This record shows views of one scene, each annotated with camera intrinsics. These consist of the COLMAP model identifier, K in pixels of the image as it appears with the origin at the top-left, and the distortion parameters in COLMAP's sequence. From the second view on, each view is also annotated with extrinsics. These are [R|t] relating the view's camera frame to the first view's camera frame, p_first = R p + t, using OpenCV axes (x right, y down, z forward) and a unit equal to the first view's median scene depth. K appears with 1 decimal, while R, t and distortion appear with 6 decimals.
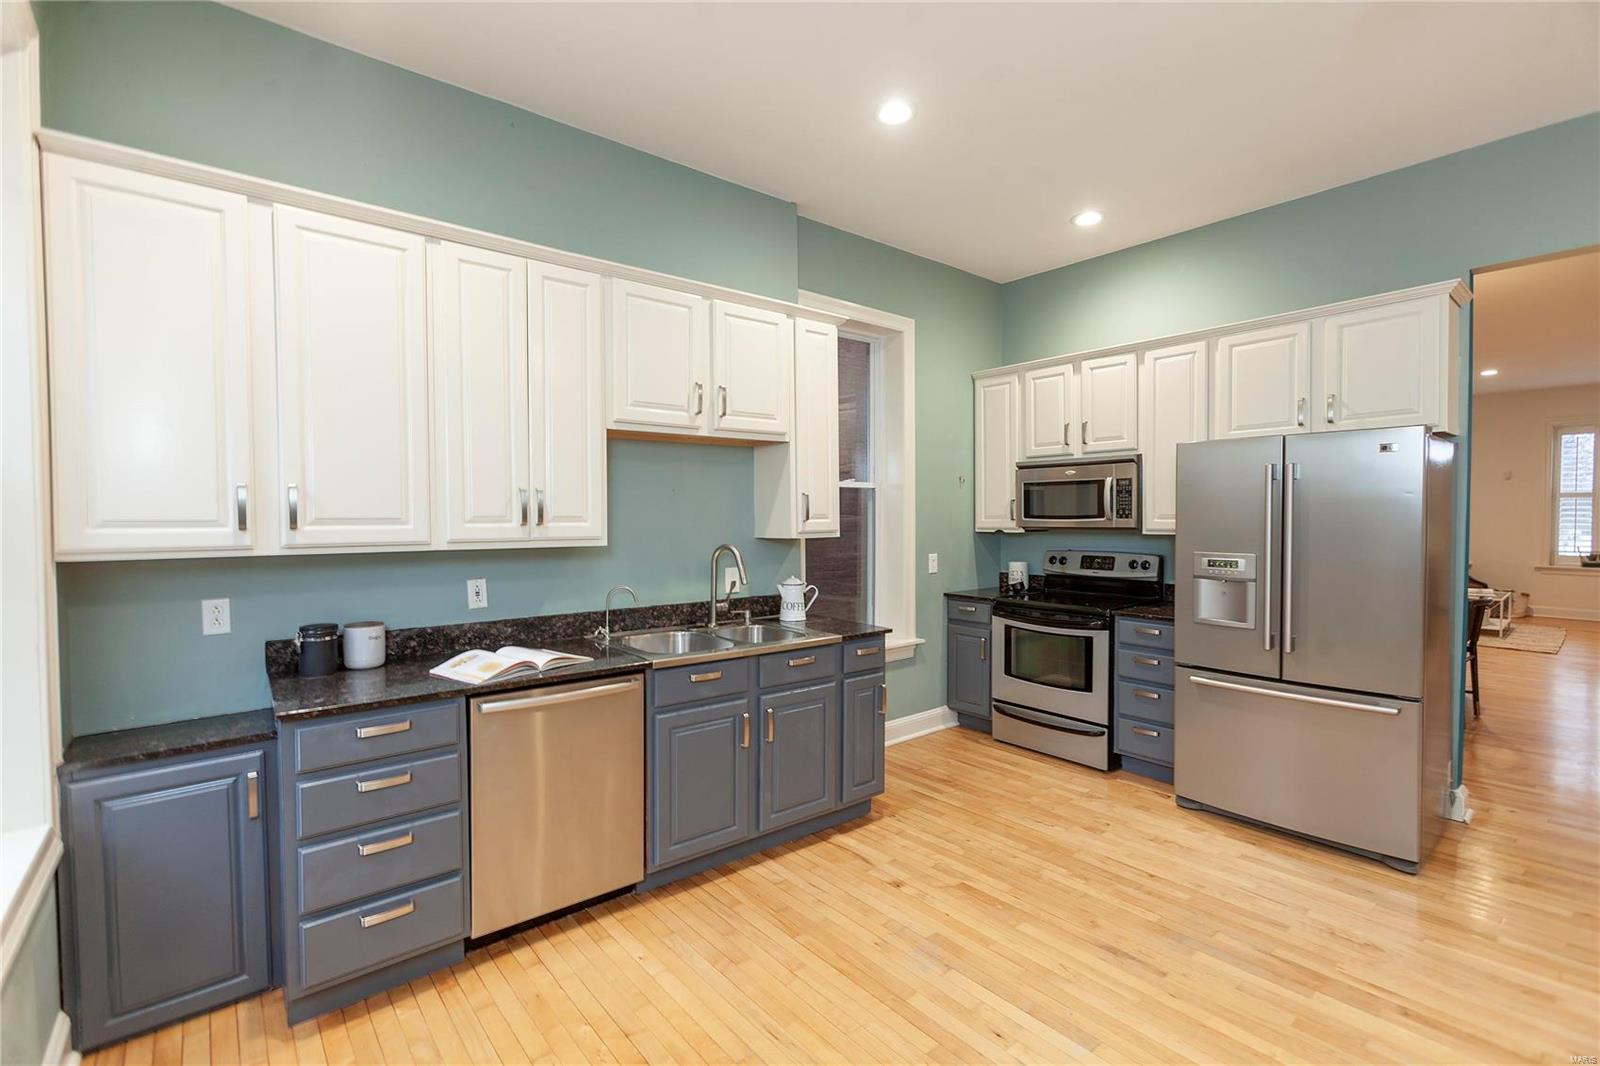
lens RADIAL K [[708.9, 0, 805.2], [0, 708.9, 523.0], [0, 0, 1]] dist [0.000120, 0.000322]
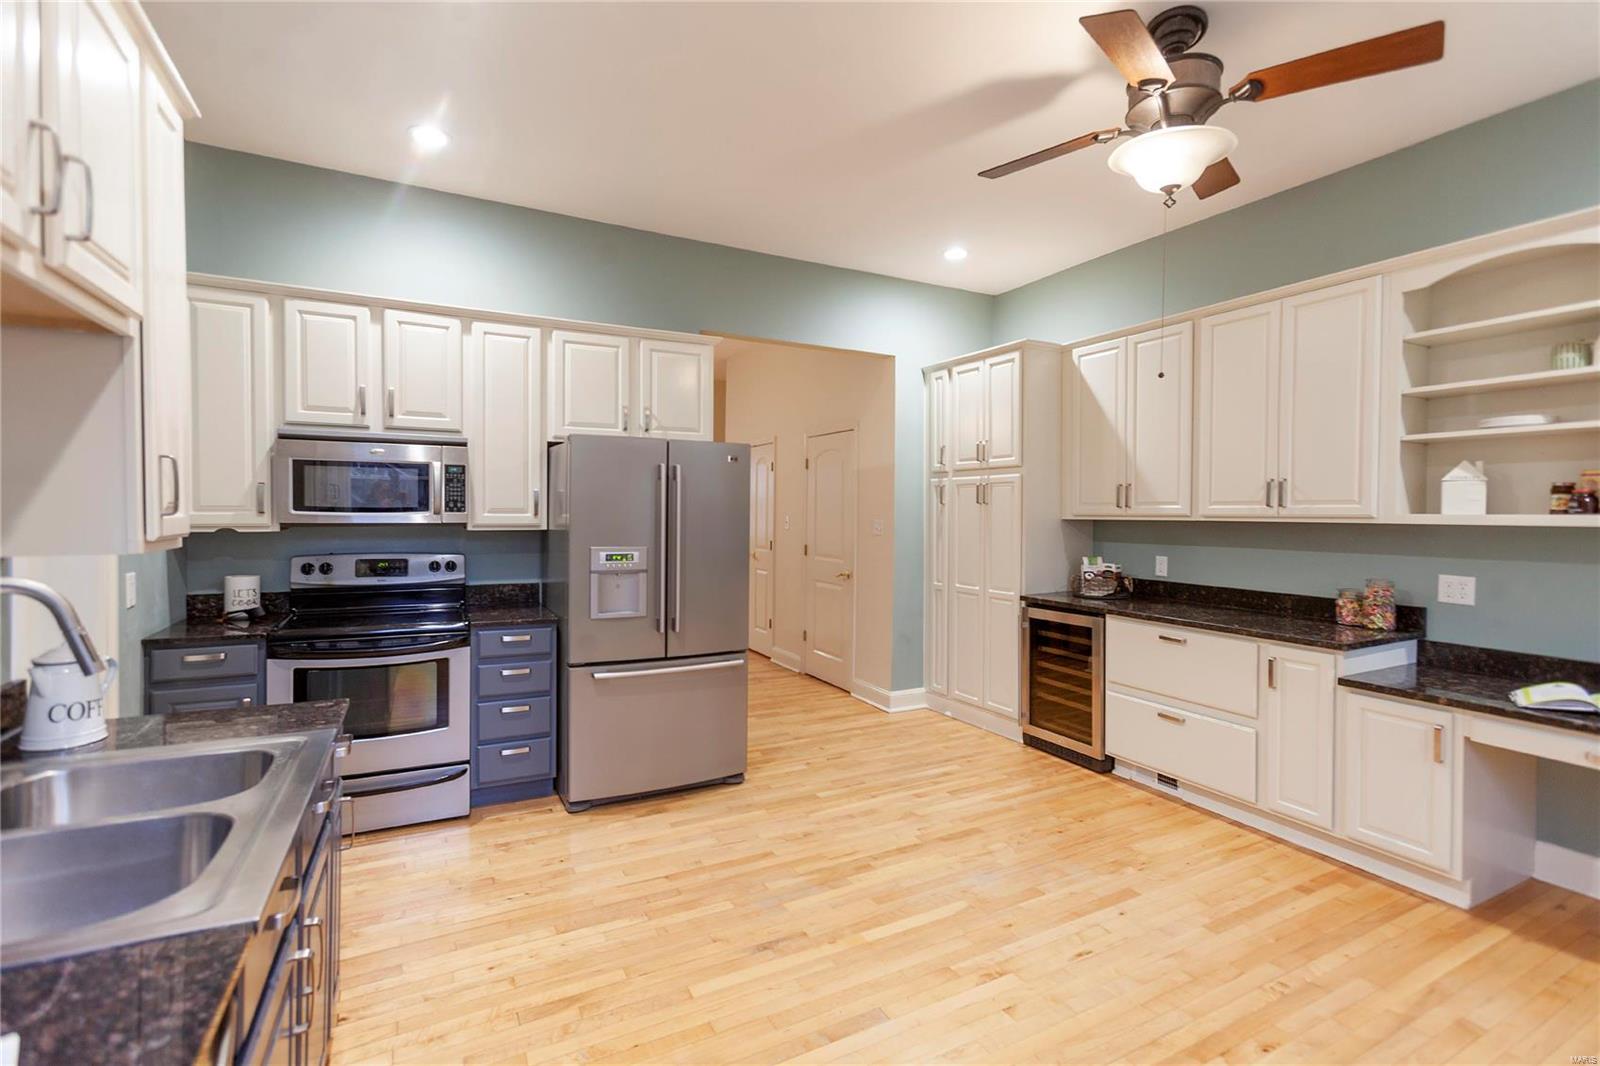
lens RADIAL K [[739.4, 0, 792.0], [0, 739.4, 516.9], [0, 0, 1]] dist [-0.001704, 0.000292]
pose [[0.217264, -0.003859, 0.976105, -0.323859], [-0.000476, 0.999992, 0.004059, -0.004581], [-0.976113, -0.001346, 0.217260, 0.417031]]
